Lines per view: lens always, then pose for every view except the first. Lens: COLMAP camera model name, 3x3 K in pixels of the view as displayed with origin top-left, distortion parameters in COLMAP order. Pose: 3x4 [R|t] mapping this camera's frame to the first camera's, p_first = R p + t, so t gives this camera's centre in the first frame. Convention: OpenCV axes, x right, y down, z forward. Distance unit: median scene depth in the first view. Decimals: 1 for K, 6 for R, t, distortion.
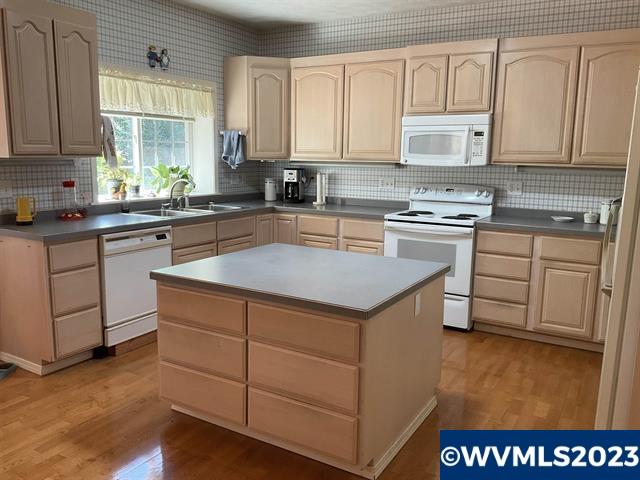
lens RADIAL K [[536.5, 0, 320.0], [0, 536.5, 240.0], [0, 0, 1]] dist [0.124051, -0.250727]
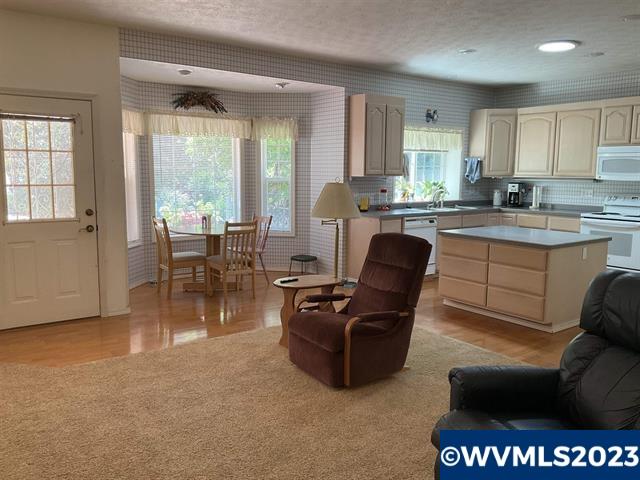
lens RADIAL K [[536.5, 0, 320.0], [0, 536.5, 240.0], [0, 0, 1]] dist [0.124051, -0.250727]
pose [[0.924487, 0.042368, -0.378853, 0.025506], [-0.055737, 0.998148, -0.024386, 0.092075], [0.377118, 0.043661, 0.925136, -0.583065]]
